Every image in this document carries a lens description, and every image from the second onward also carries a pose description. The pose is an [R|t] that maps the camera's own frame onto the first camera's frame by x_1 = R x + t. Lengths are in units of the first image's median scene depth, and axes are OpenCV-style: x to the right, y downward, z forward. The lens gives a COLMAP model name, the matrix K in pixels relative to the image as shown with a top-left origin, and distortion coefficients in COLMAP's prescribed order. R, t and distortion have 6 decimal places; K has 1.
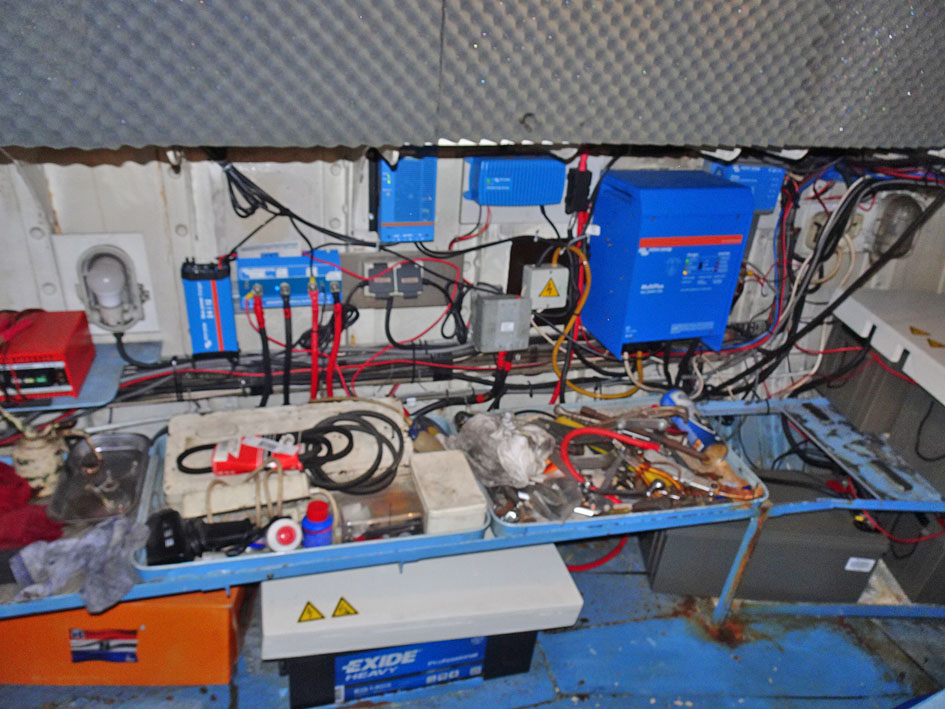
lens RADIAL K [[666.0, 0, 475.7], [0, 666.0, 355.8], [0, 0, 1]] dist [0.017547, -0.012719]
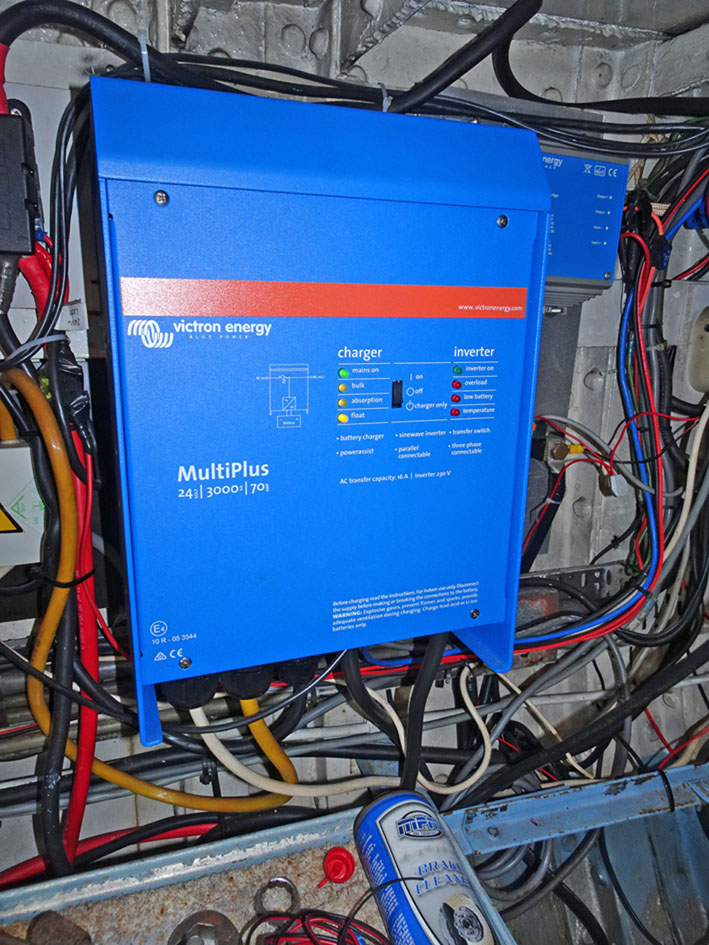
lens RADIAL K [[666.0, 0, 350.8], [0, 666.0, 473.1], [0, 0, 1]] dist [0.017547, -0.012719]
pose [[0.997075, -0.056175, 0.051825, 0.255051], [0.065329, 0.978341, -0.196418, -0.038634], [-0.039669, 0.199229, 0.979150, 0.615187]]
